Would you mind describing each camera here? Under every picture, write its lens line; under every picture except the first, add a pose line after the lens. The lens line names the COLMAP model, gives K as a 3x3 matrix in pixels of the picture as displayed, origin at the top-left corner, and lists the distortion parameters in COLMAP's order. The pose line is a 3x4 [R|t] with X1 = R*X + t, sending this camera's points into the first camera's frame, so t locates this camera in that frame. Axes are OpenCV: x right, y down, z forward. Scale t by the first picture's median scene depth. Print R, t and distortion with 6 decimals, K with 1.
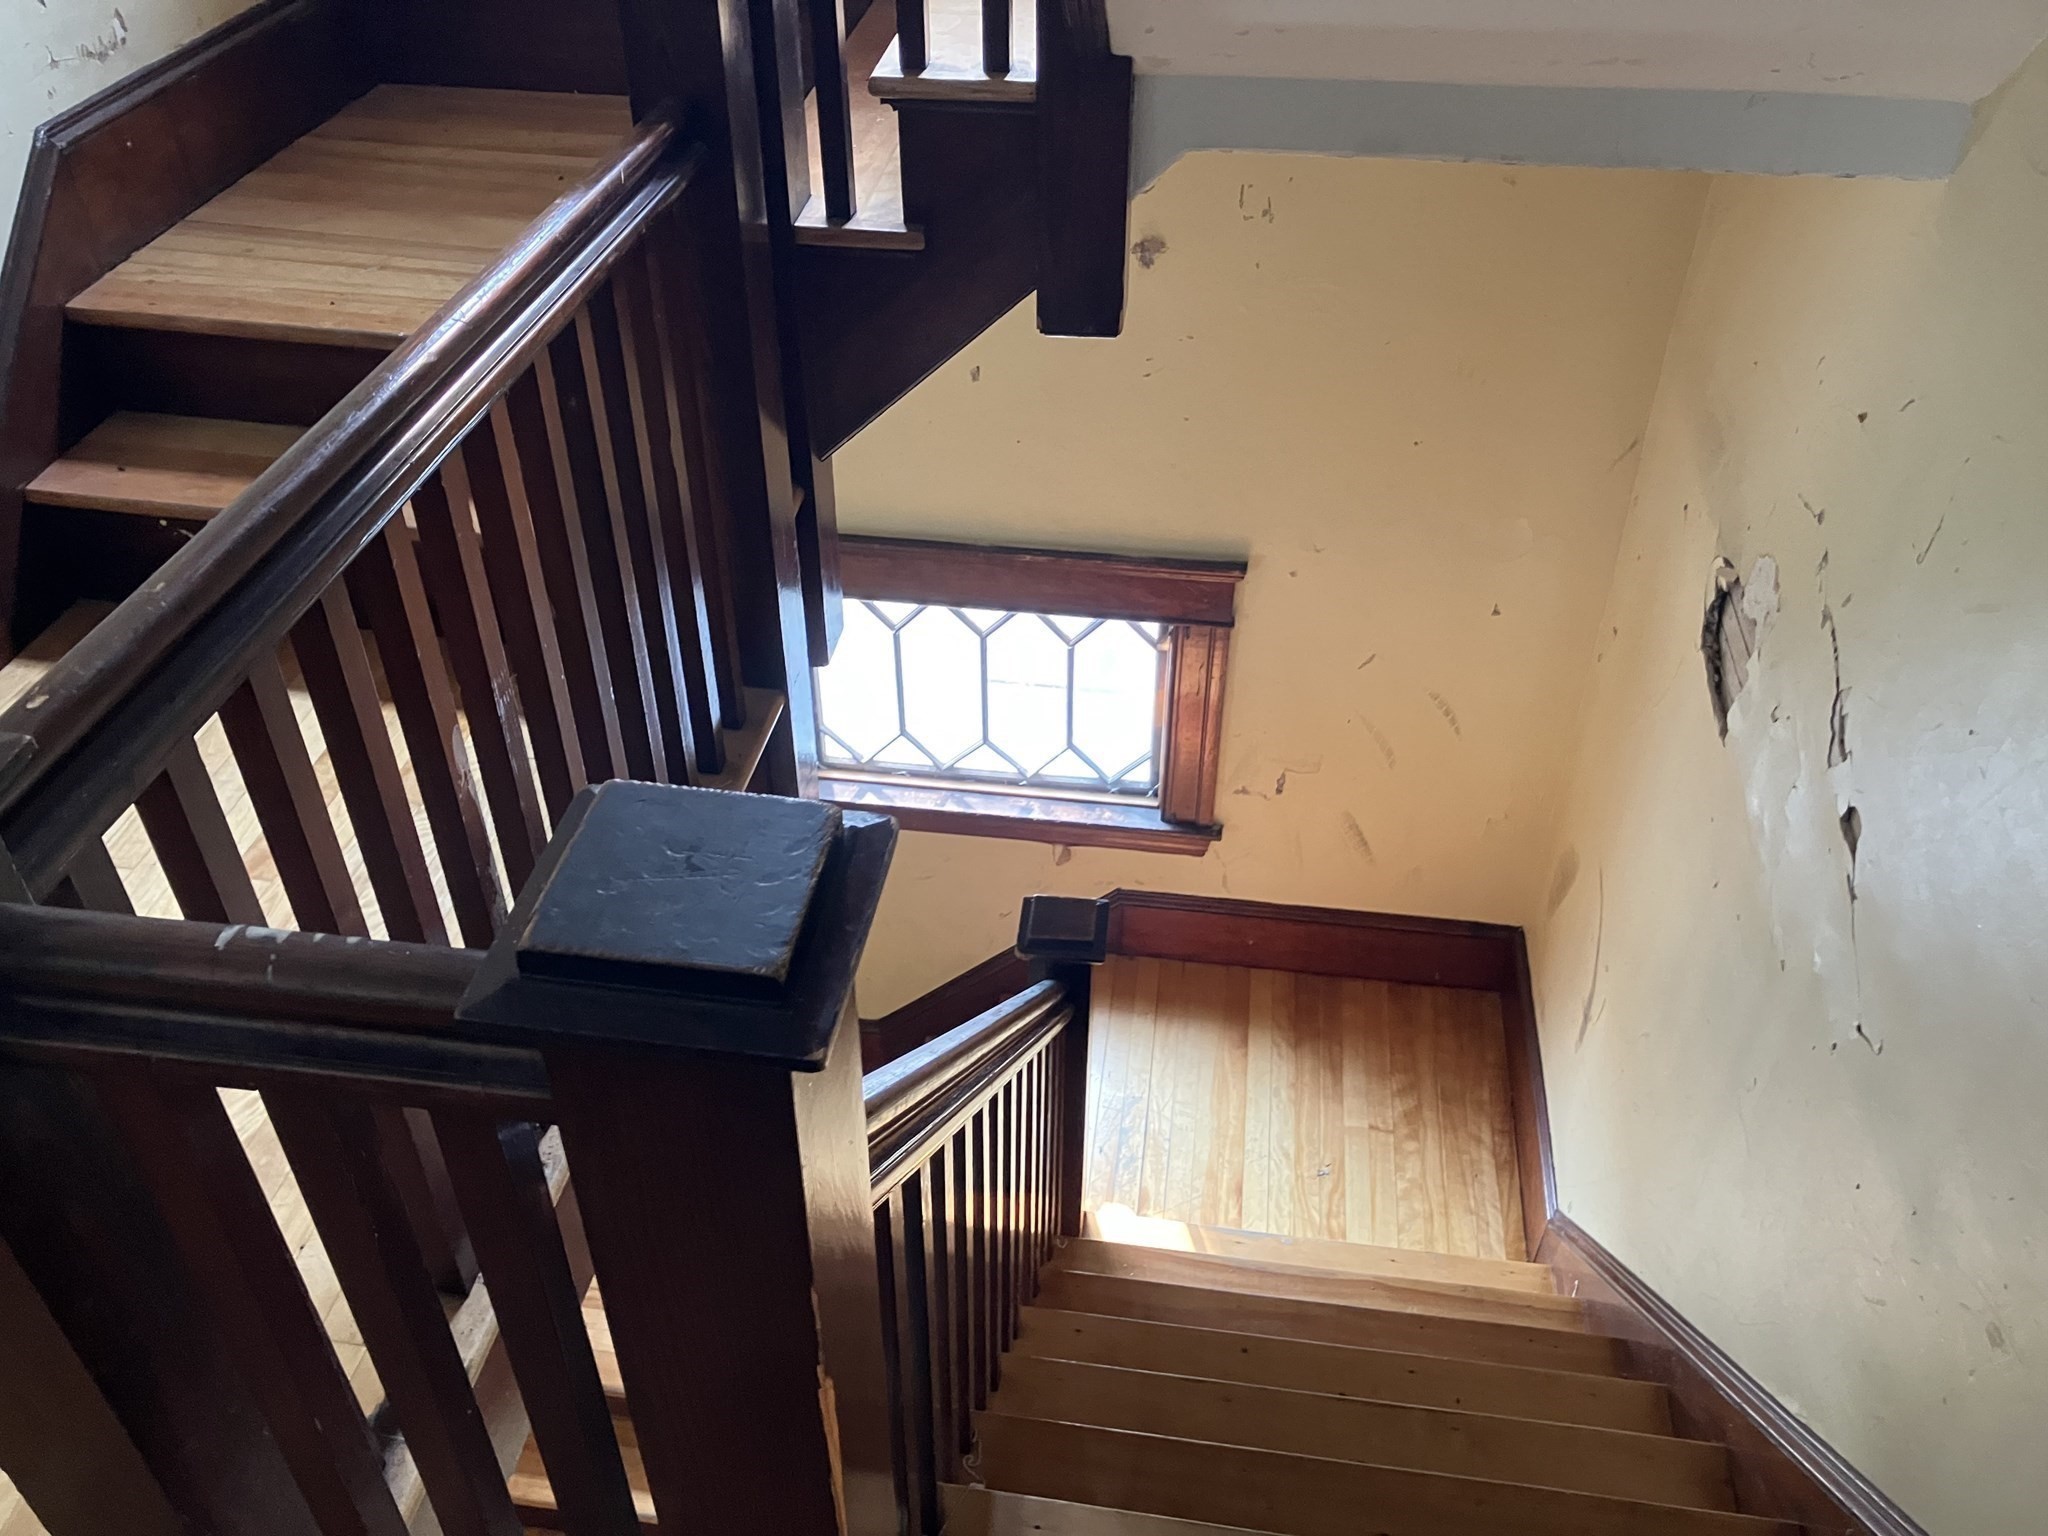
lens RADIAL K [[1701.2, 0, 1020.7], [0, 1701.2, 778.6], [0, 0, 1]] dist [0.030255, -0.029937]
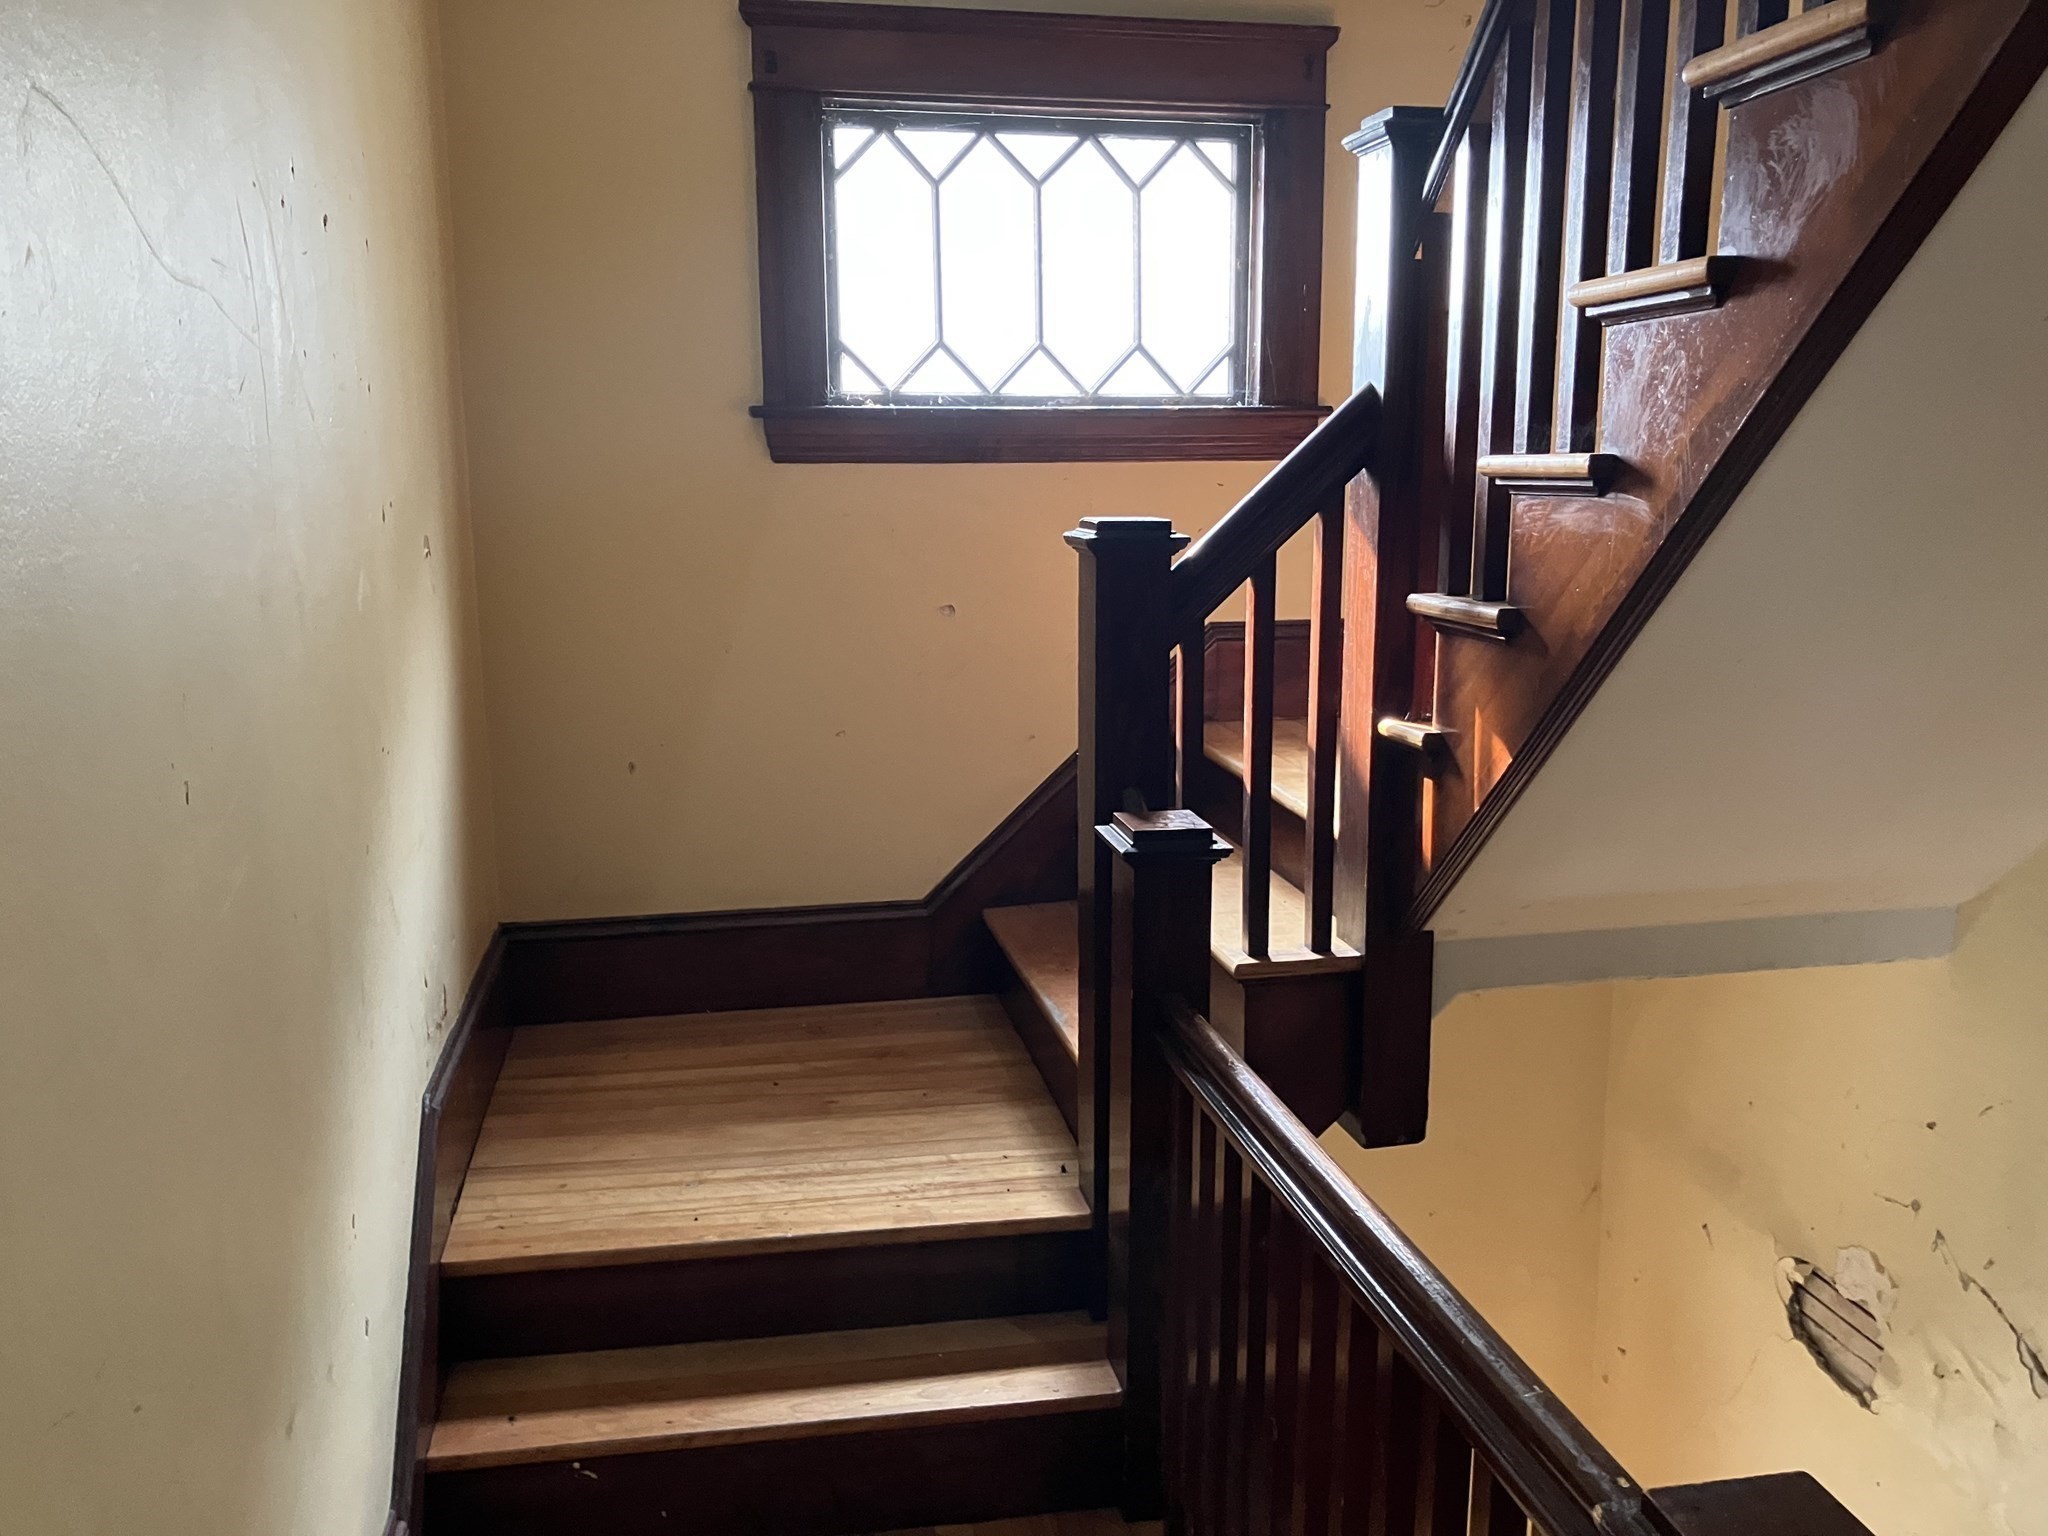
lens RADIAL K [[1701.2, 0, 1020.7], [0, 1701.2, 778.6], [0, 0, 1]] dist [0.030255, -0.029937]
pose [[0.944523, -0.068601, 0.321201, -0.529680], [0.210025, 0.878024, -0.430073, -0.019313], [-0.252519, 0.473674, 0.843722, -0.075889]]
